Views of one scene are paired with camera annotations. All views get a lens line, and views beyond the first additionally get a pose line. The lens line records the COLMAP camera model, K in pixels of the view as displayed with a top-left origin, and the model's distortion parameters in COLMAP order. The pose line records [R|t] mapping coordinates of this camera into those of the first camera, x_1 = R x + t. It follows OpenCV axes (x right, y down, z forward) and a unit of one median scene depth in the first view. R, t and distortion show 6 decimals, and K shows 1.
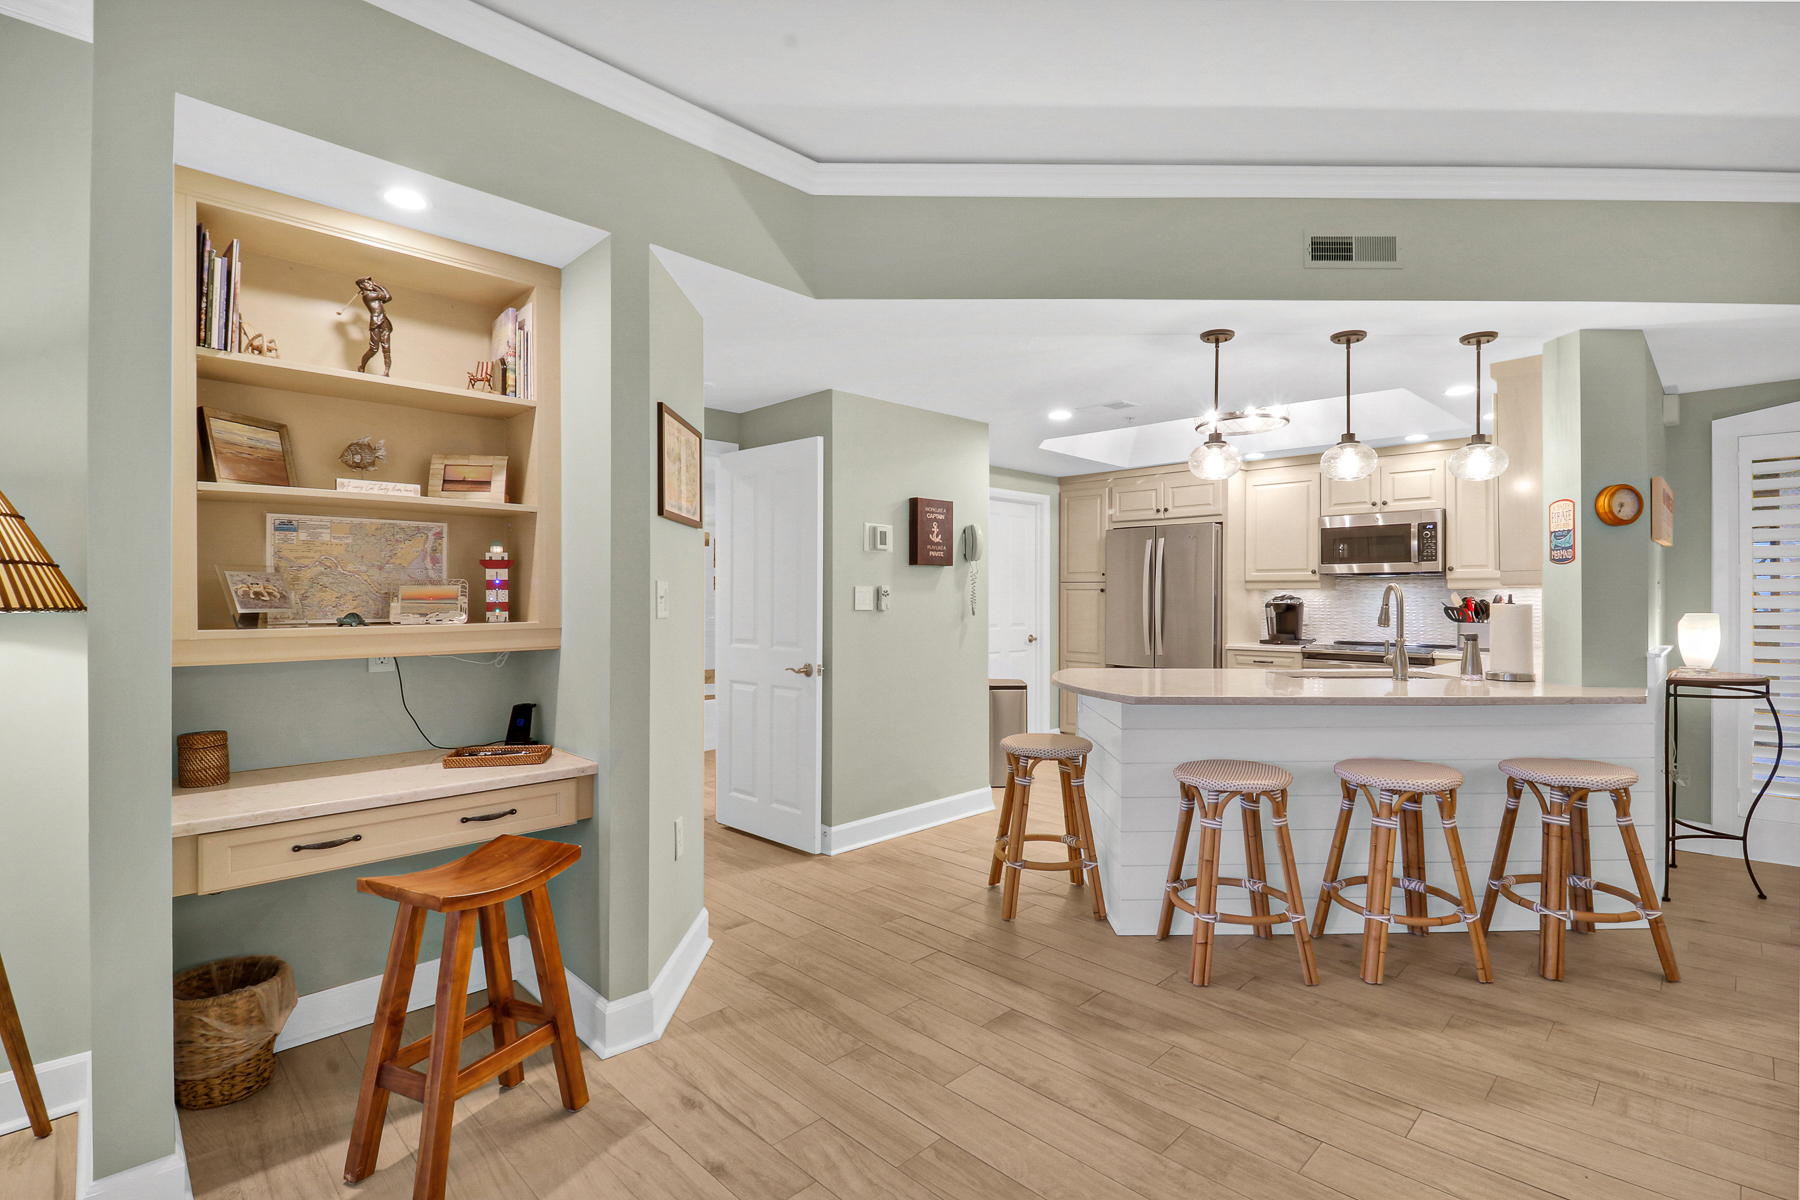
lens RADIAL K [[837.1, 0, 908.3], [0, 837.1, 593.6], [0, 0, 1]] dist [-0.000409, -0.009945]
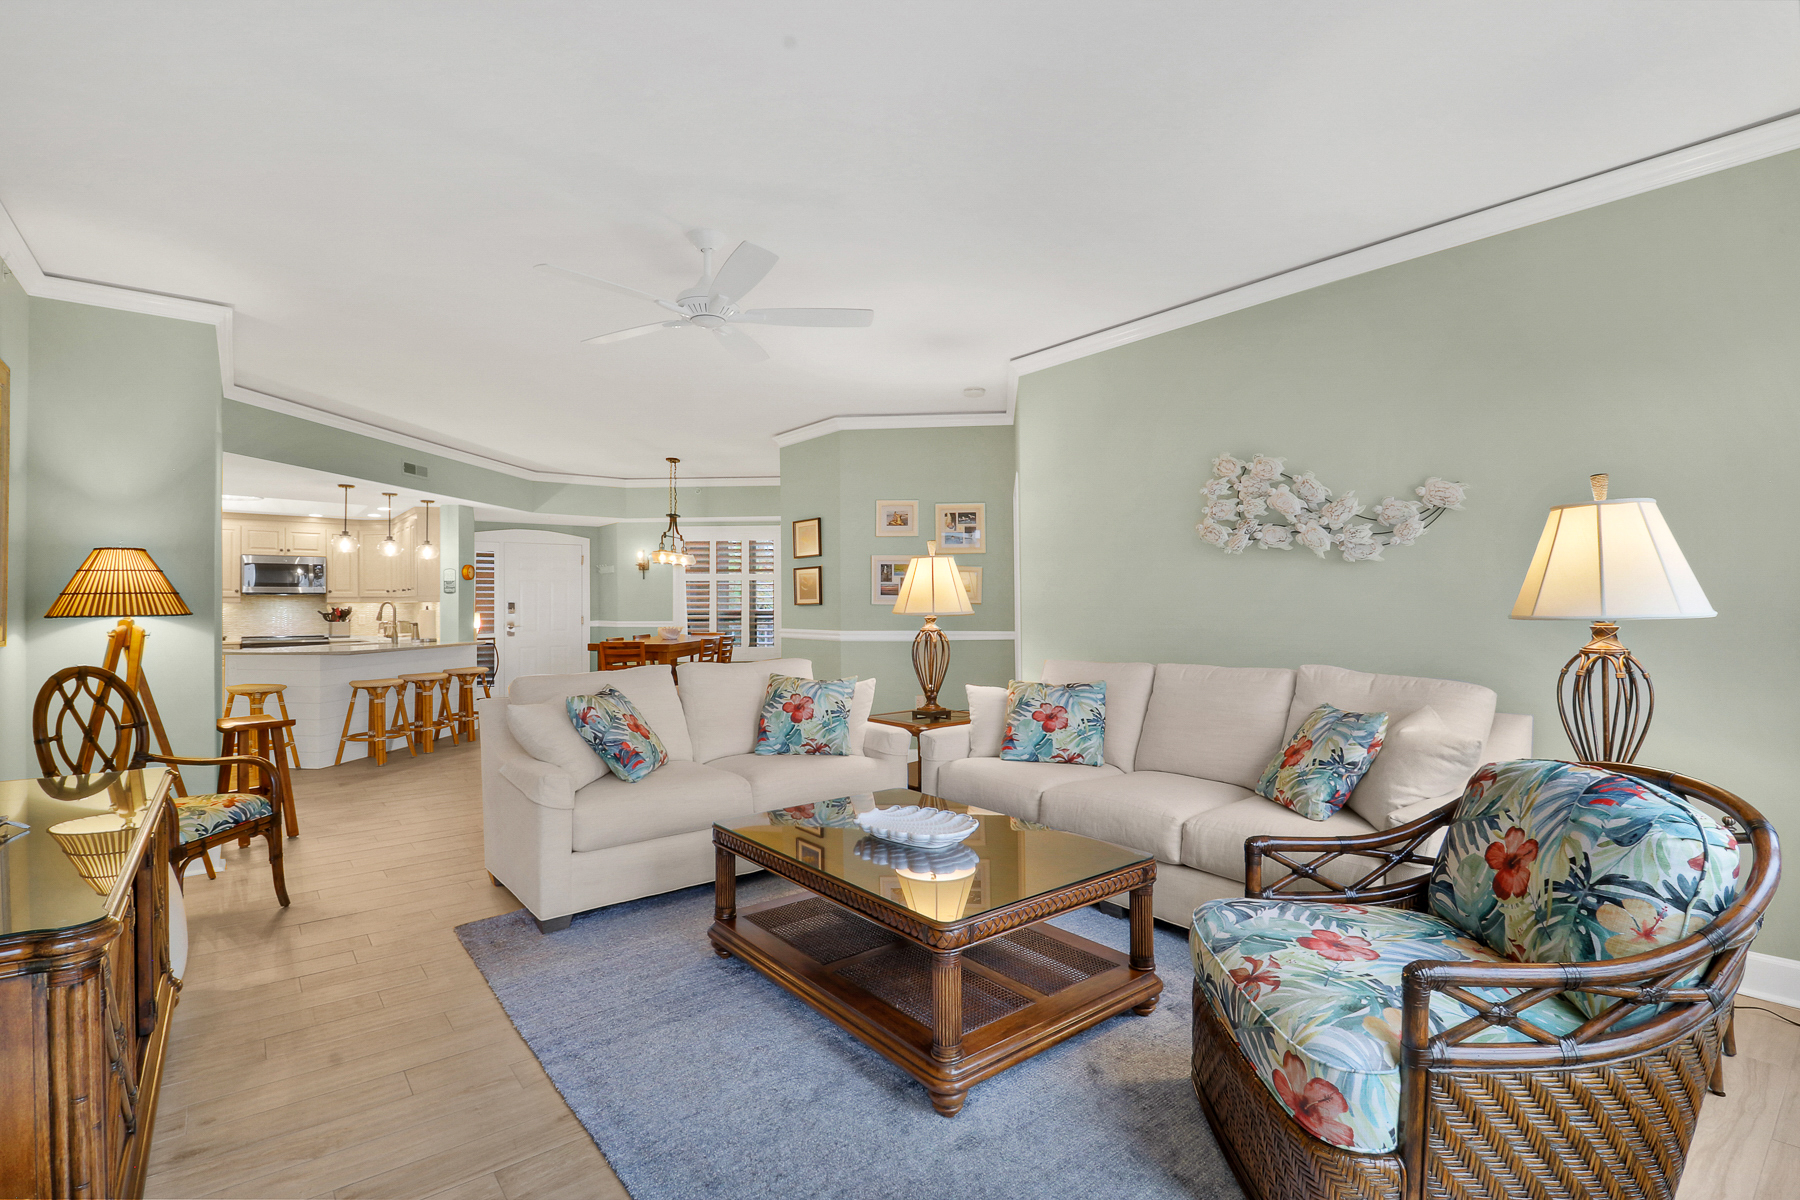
lens RADIAL K [[834.3, 0, 907.3], [0, 834.3, 601.3], [0, 0, 1]] dist [0.001558, 0.000148]
pose [[0.111289, 0.002570, 0.993785, -0.983639], [0.000141, 0.999997, -0.002601, -0.004172], [-0.993788, 0.000429, 0.111288, -0.414477]]
